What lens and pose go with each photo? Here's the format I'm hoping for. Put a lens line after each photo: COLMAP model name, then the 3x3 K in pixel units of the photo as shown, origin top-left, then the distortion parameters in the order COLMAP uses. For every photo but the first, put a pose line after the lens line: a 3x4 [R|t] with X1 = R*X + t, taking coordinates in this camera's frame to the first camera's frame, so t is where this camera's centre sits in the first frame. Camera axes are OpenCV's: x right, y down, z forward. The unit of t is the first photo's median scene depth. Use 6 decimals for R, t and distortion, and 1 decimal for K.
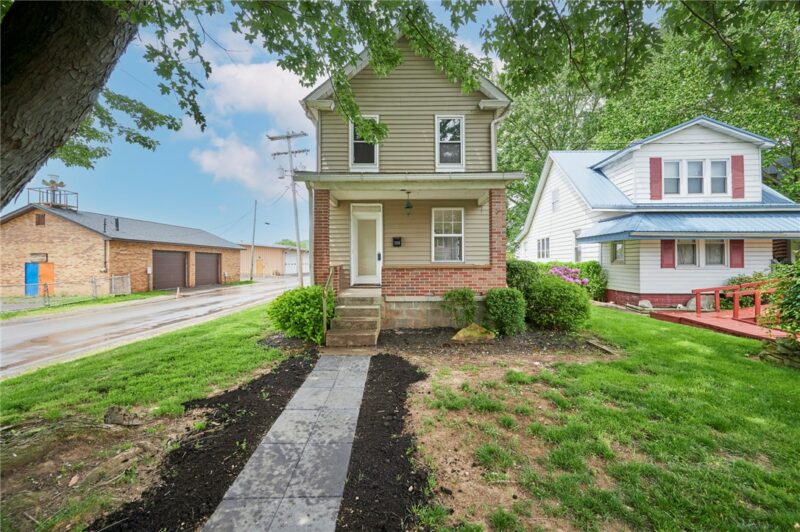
lens RADIAL K [[319.3, 0, 404.7], [0, 319.3, 263.3], [0, 0, 1]] dist [-0.002073, -0.000044]
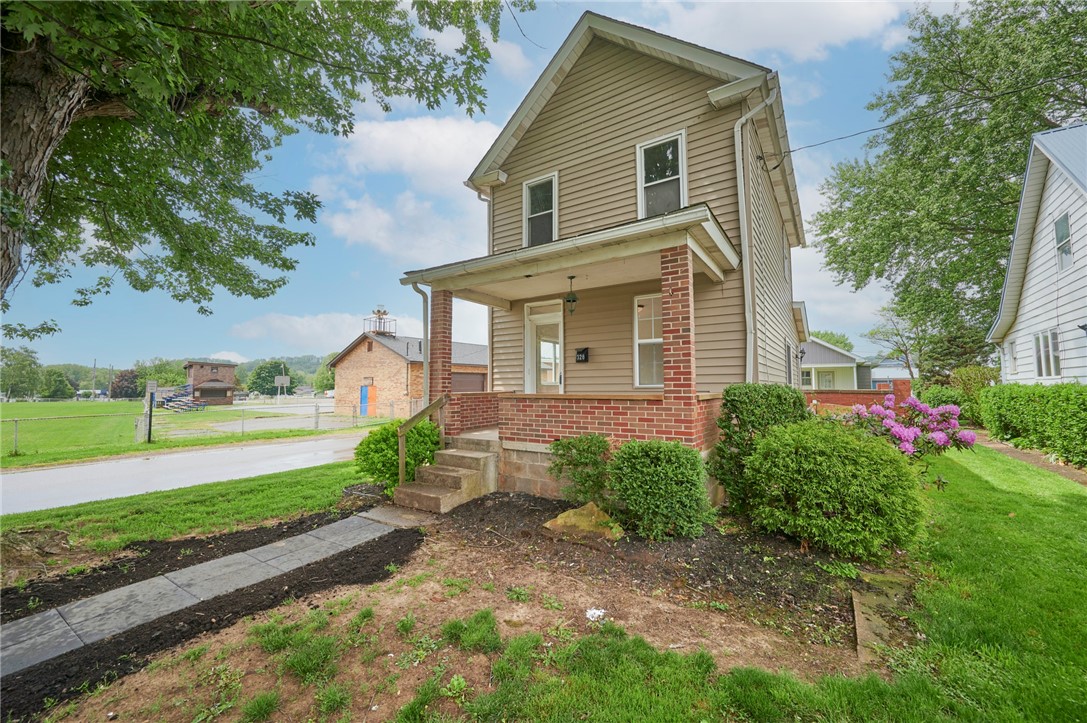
lens RADIAL K [[433.8, 0, 549.9], [0, 433.8, 357.8], [0, 0, 1]] dist [-0.002073, -0.000044]
pose [[0.821426, -0.036156, -0.569169, 0.422141], [0.000728, 0.998054, -0.062349, -0.007851], [0.570315, 0.050801, 0.819853, 0.251931]]
